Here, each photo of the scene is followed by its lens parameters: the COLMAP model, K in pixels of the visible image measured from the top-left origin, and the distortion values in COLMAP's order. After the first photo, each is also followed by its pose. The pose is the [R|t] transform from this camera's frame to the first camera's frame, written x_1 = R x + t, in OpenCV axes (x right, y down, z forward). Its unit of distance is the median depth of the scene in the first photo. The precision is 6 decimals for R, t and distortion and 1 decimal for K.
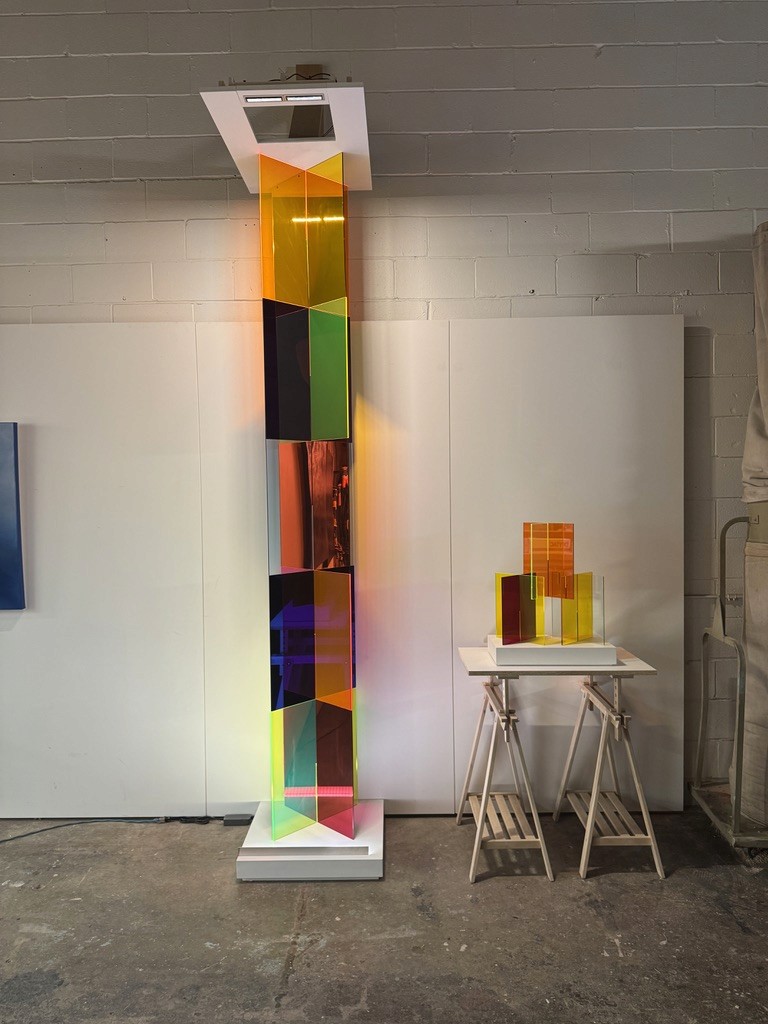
lens RADIAL K [[729.4, 0, 384.0], [0, 729.4, 512.0], [0, 0, 1]] dist [-0.022556, -0.000149]
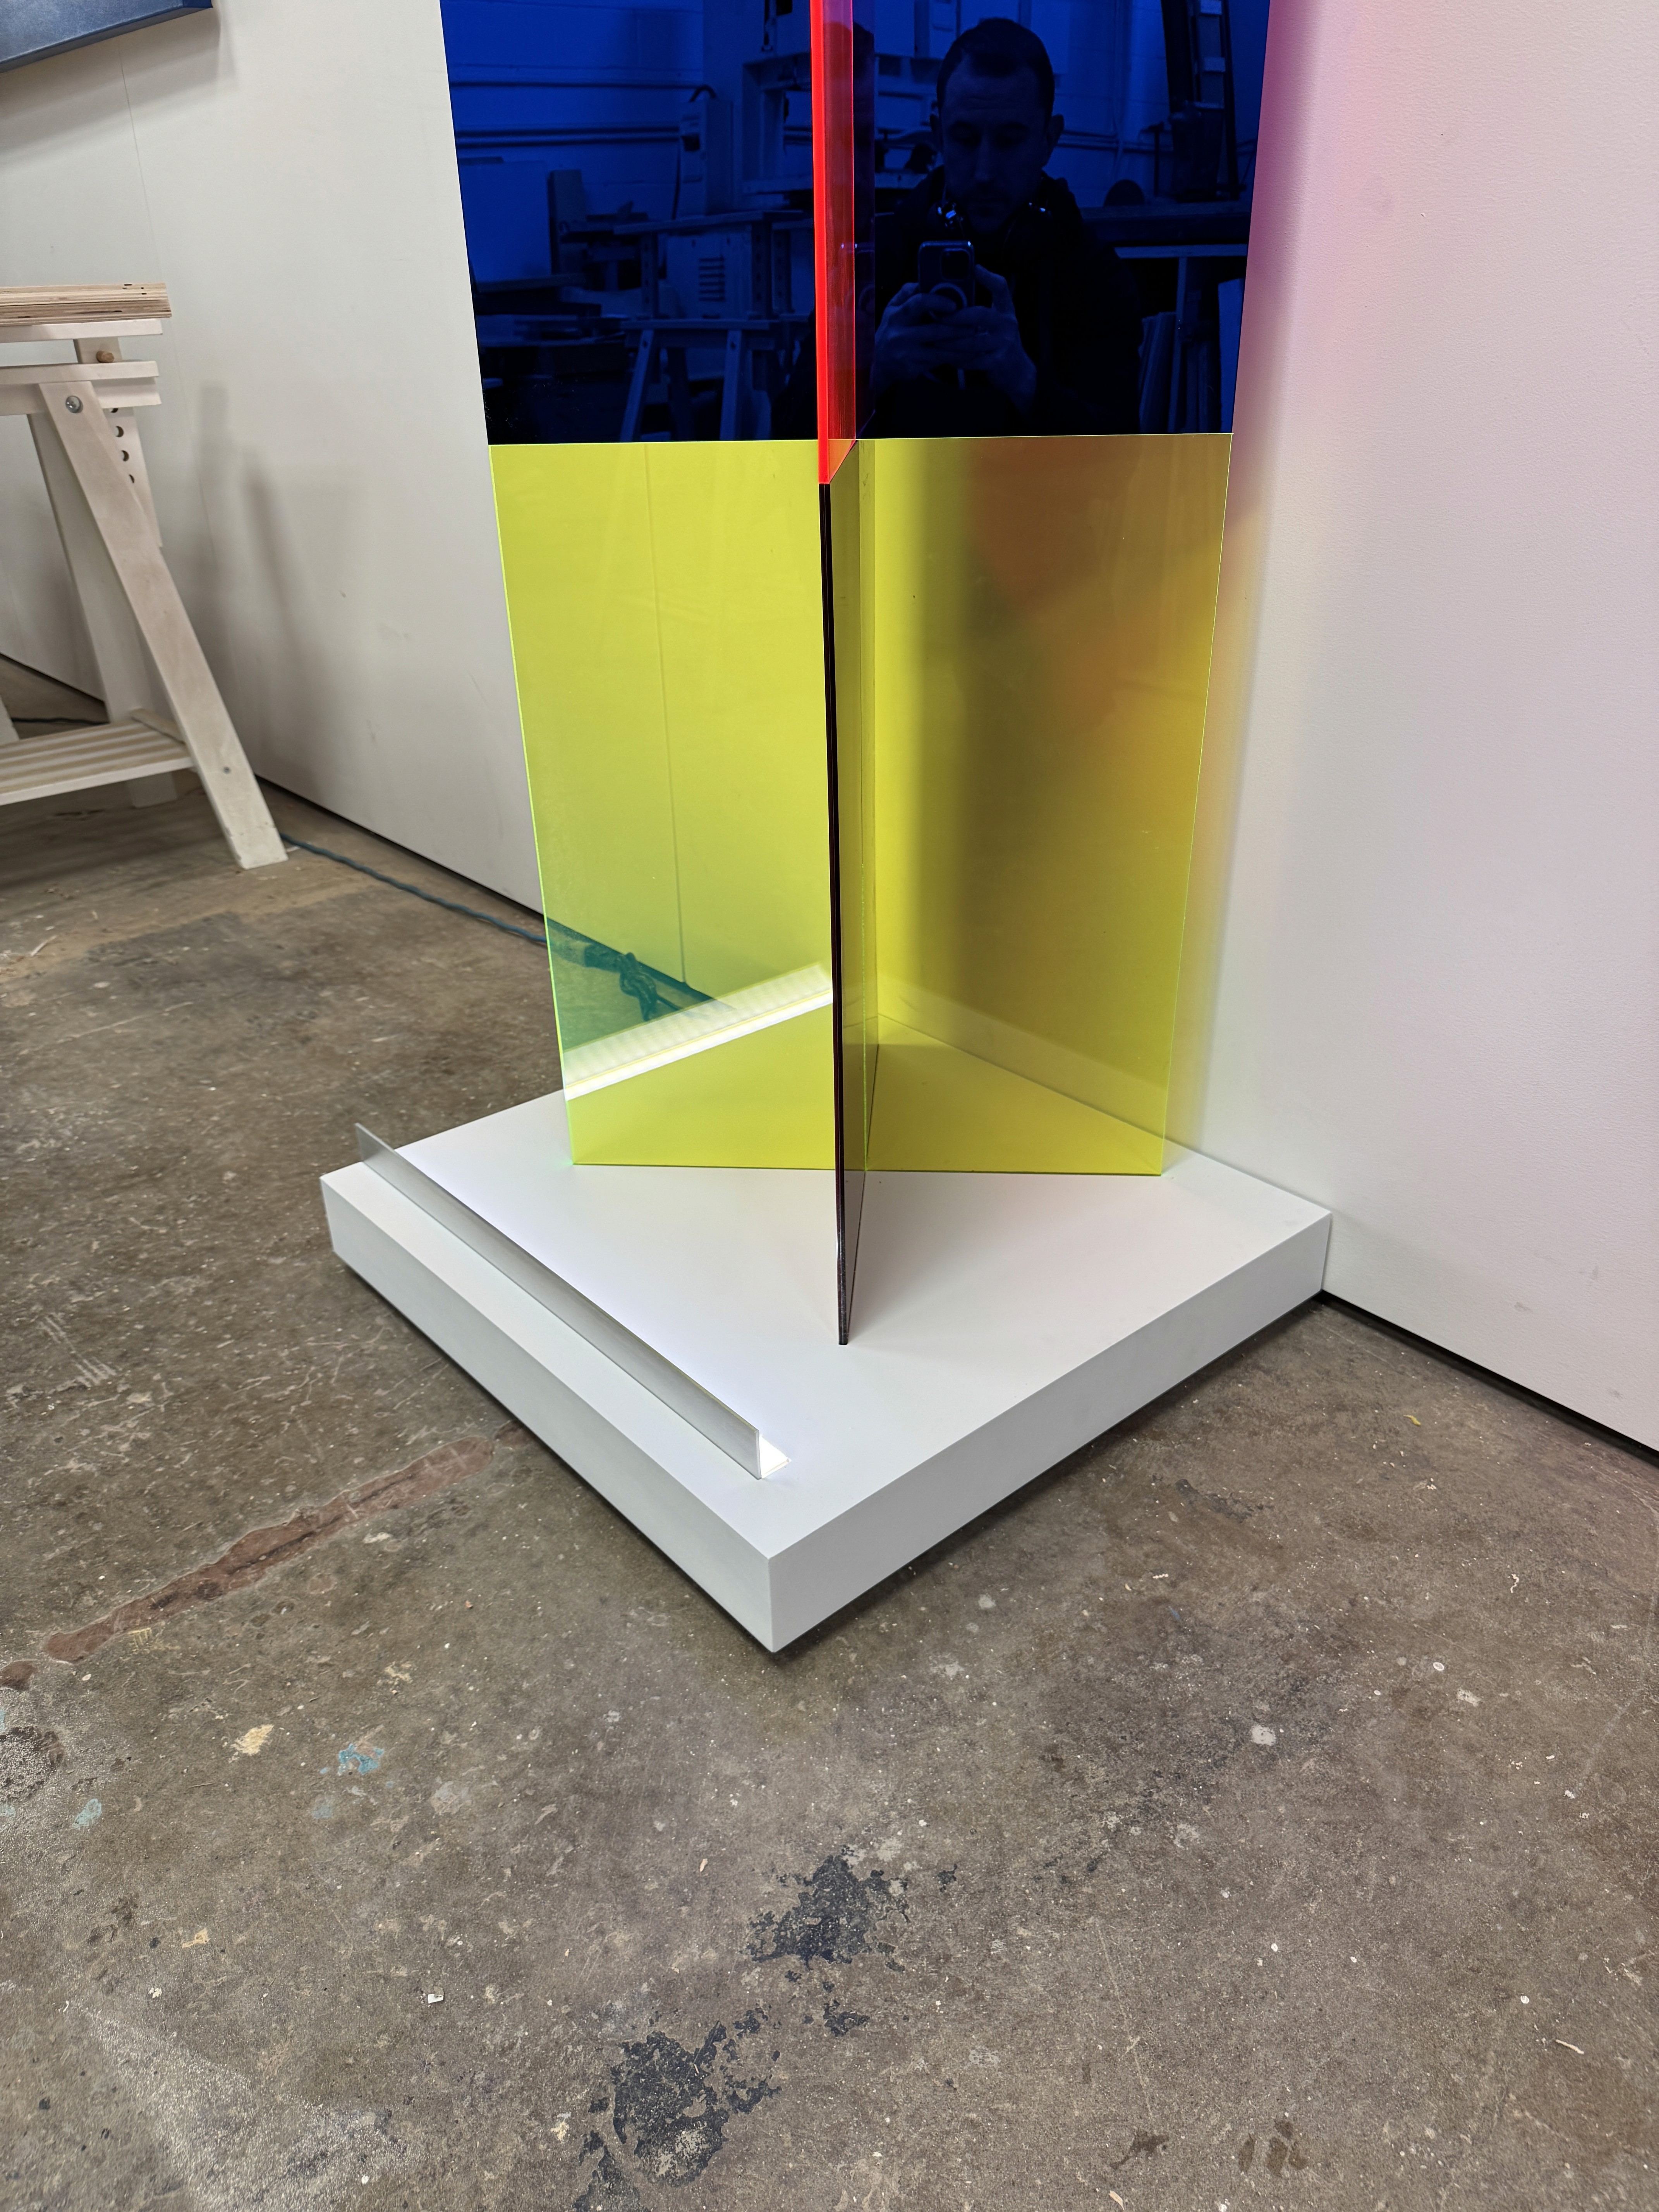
lens RADIAL K [[1575.6, 0, 829.5], [0, 1575.6, 1106.0], [0, 0, 1]] dist [-0.022556, -0.000149]
pose [[0.656146, 0.350907, -0.668084, 0.195050], [-0.016549, 0.891787, 0.452153, 0.290981], [0.754453, -0.285622, 0.590949, 0.943880]]
